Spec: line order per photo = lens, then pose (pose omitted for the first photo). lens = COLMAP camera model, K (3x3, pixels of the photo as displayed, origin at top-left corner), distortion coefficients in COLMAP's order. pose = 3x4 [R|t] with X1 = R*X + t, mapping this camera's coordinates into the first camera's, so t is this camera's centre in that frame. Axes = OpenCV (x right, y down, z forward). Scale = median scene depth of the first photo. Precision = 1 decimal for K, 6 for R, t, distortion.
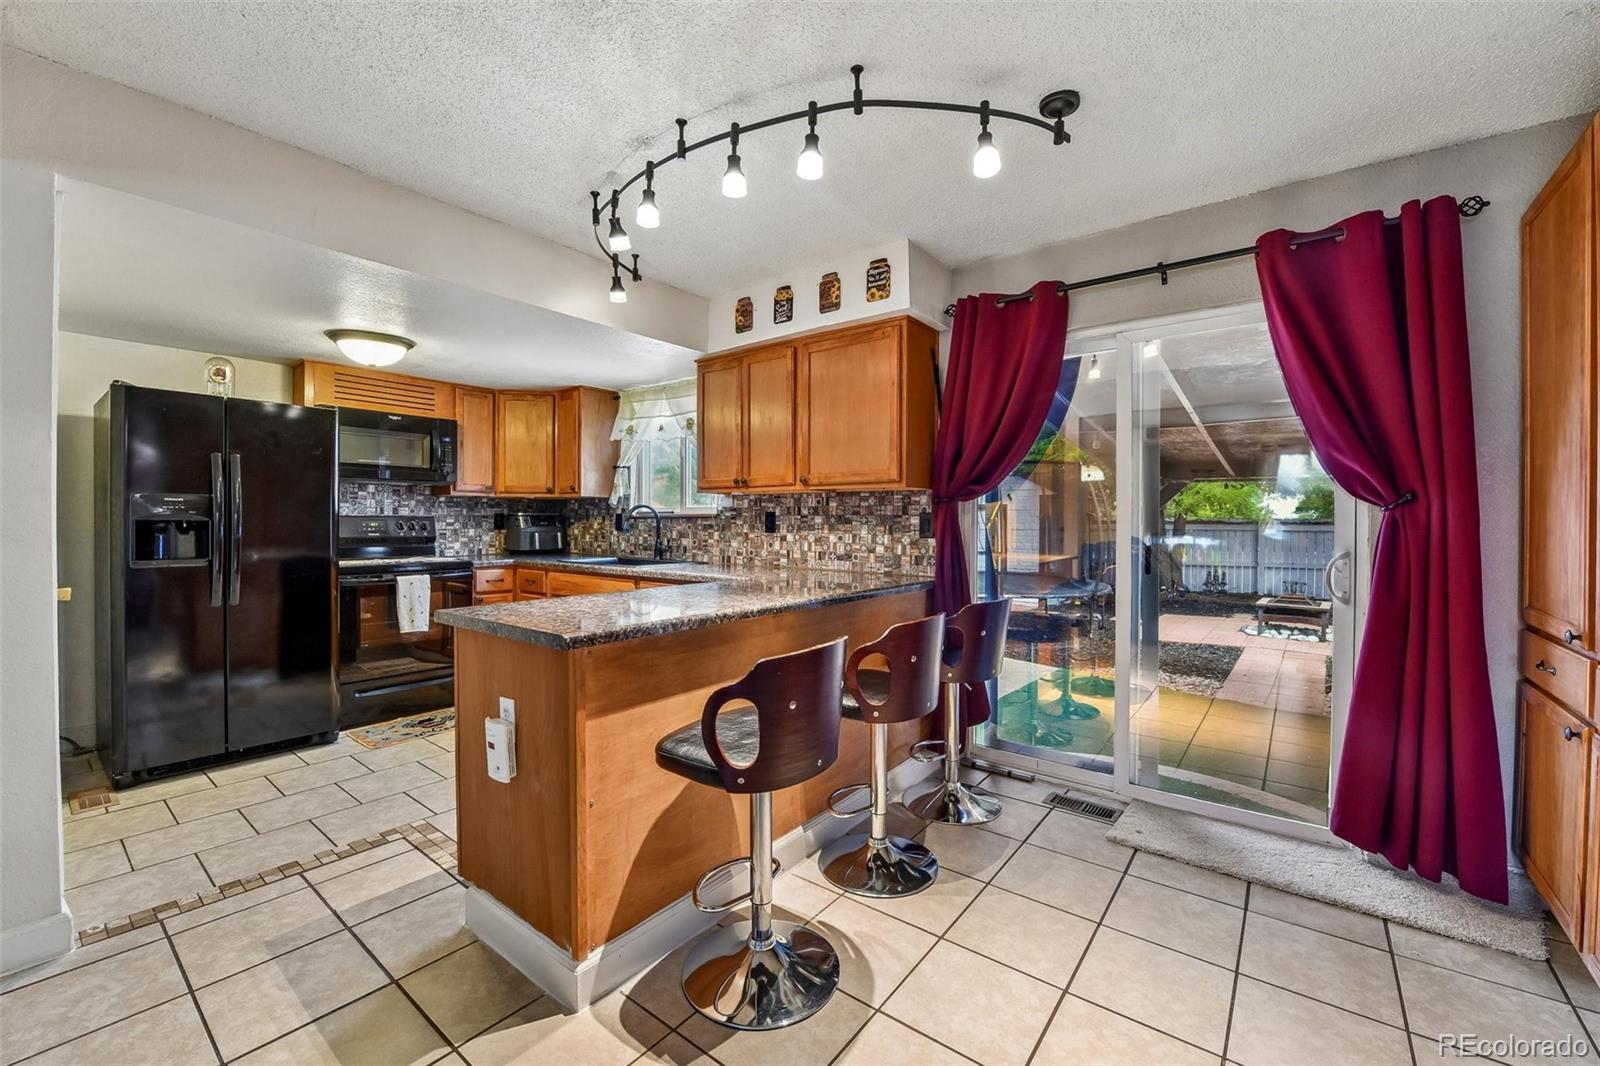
lens RADIAL K [[638.1, 0, 808.7], [0, 638.1, 529.1], [0, 0, 1]] dist [-0.014095, -0.003600]
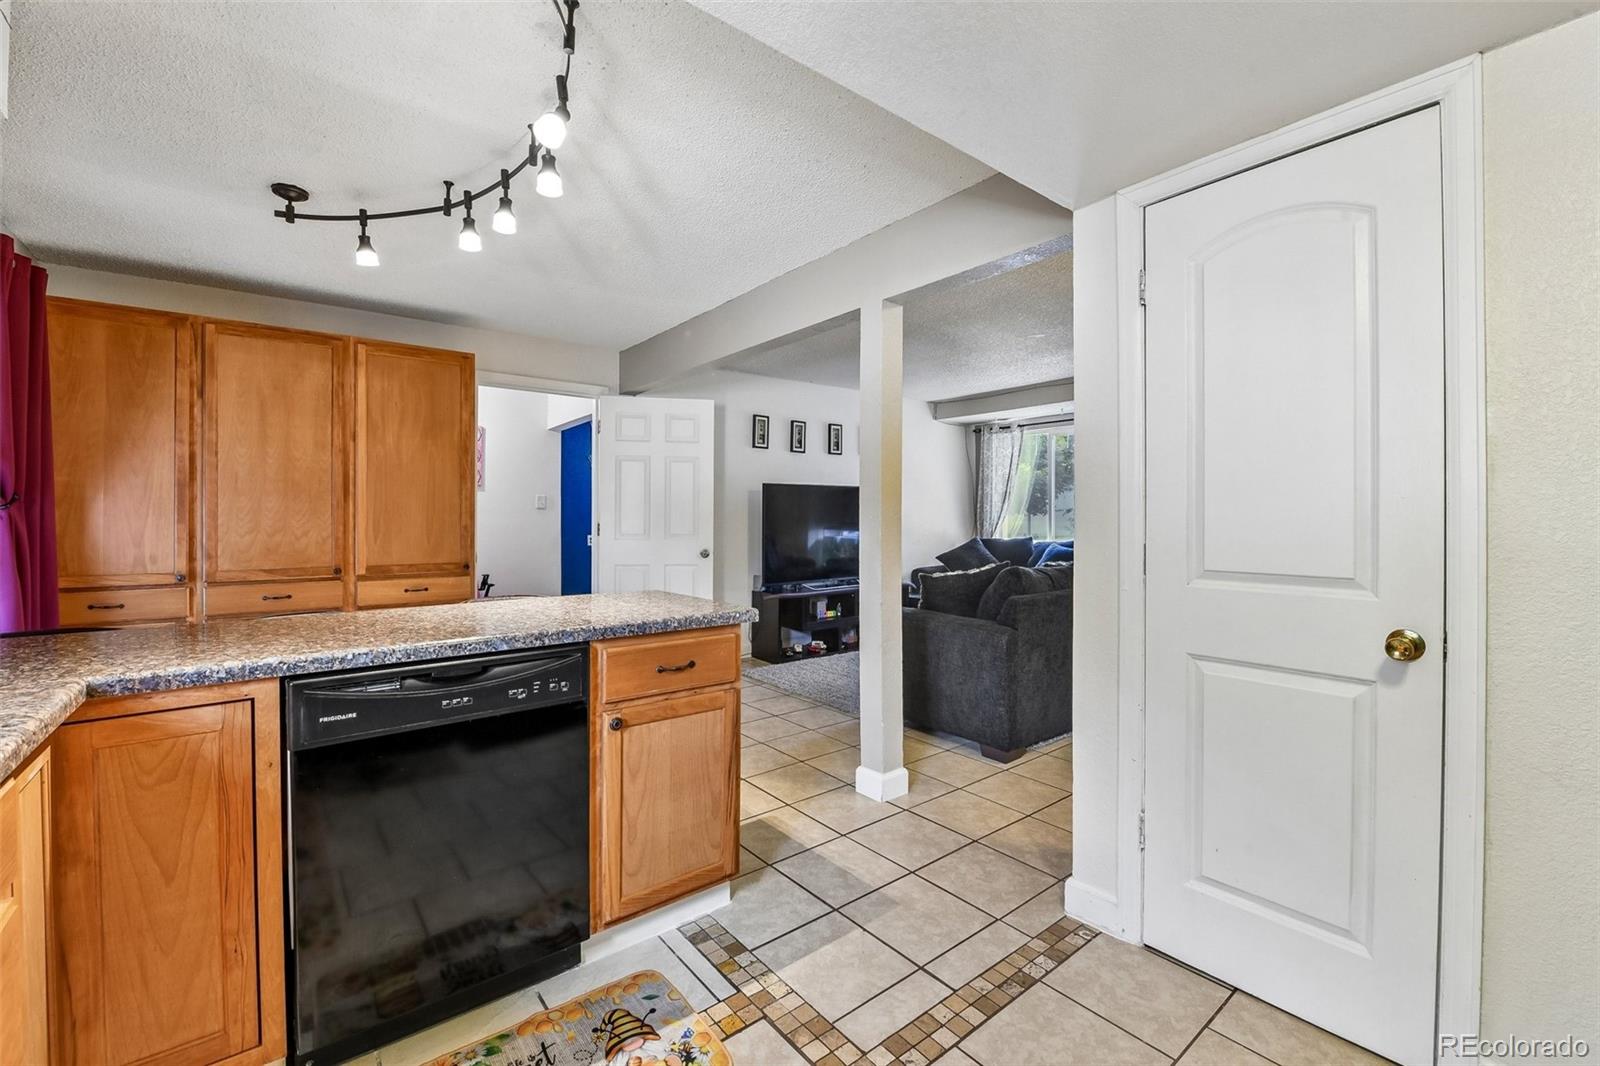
lens RADIAL K [[666.7, 0, 805.9], [0, 666.7, 521.9], [0, 0, 1]] dist [-0.020961, -0.000314]
pose [[-0.971626, -0.005088, 0.236468, -0.513853], [-0.001044, 0.999851, 0.017226, -0.016848], [-0.236520, 0.016491, -0.971487, 1.129931]]
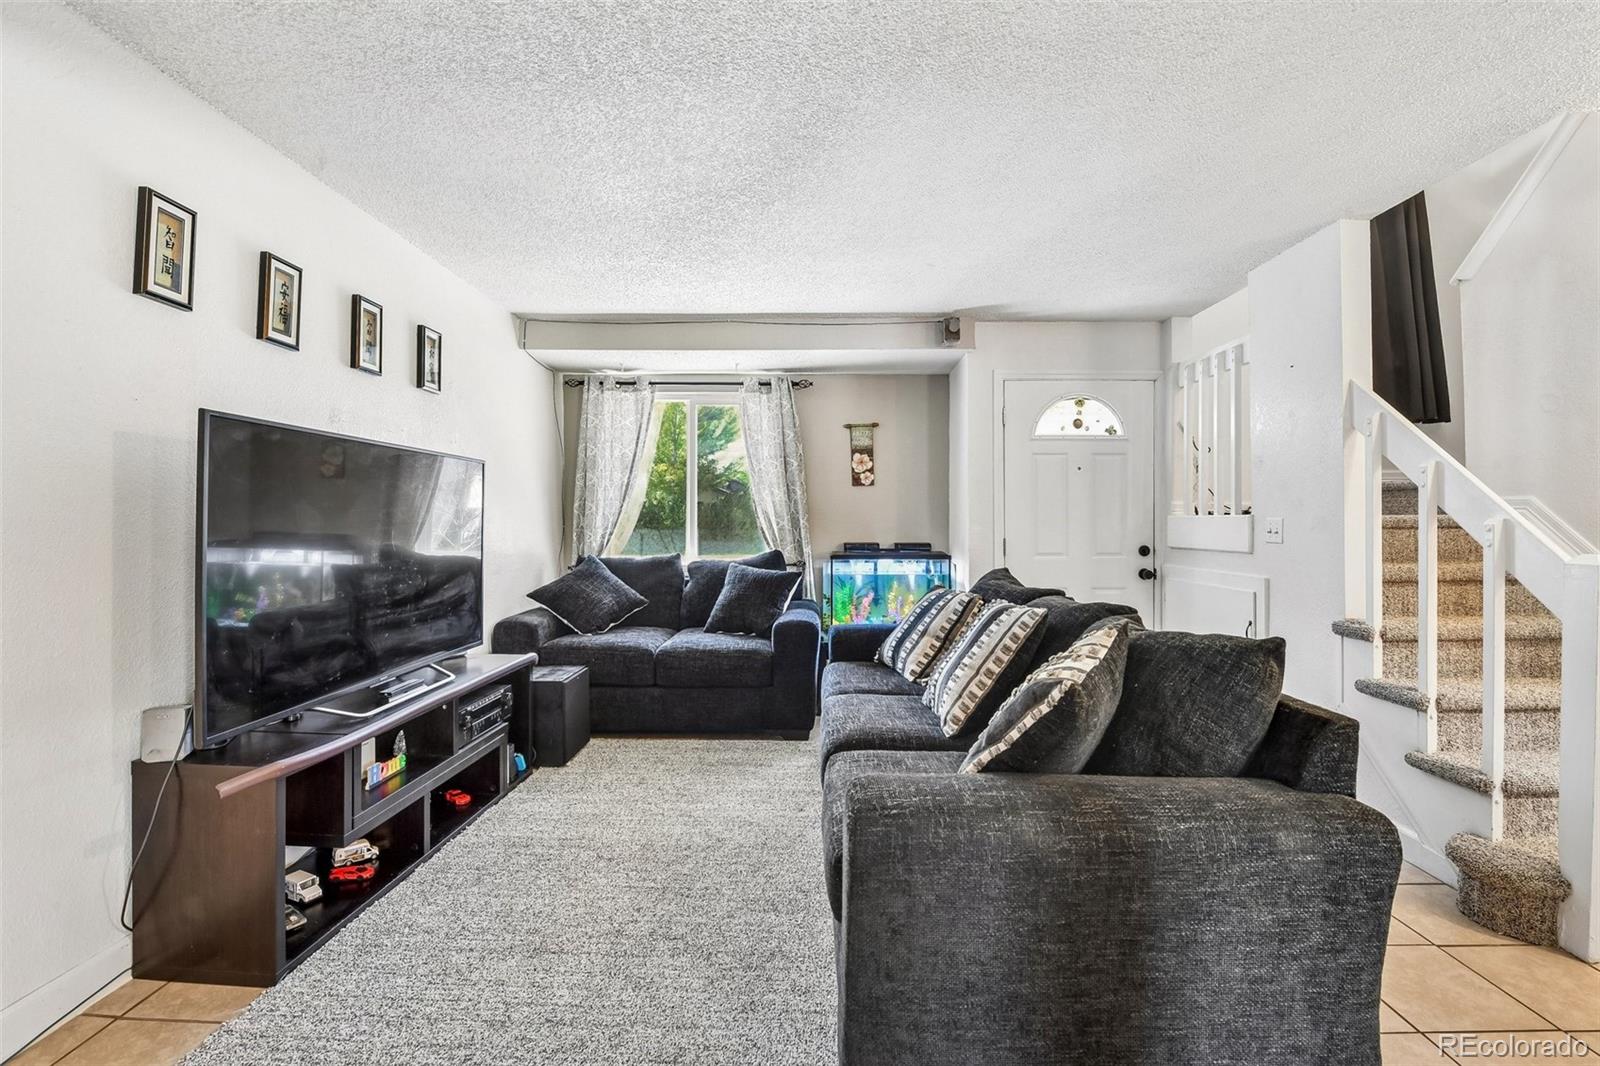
lens RADIAL K [[688.8, 0, 818.7], [0, 688.8, 521.9], [0, 0, 1]] dist [-0.020043, -0.000617]
pose [[-0.798144, -0.007652, -0.602418, -0.096504], [-0.010024, 0.999950, 0.000579, -0.003708], [0.602383, 0.006501, -0.798181, 0.262932]]
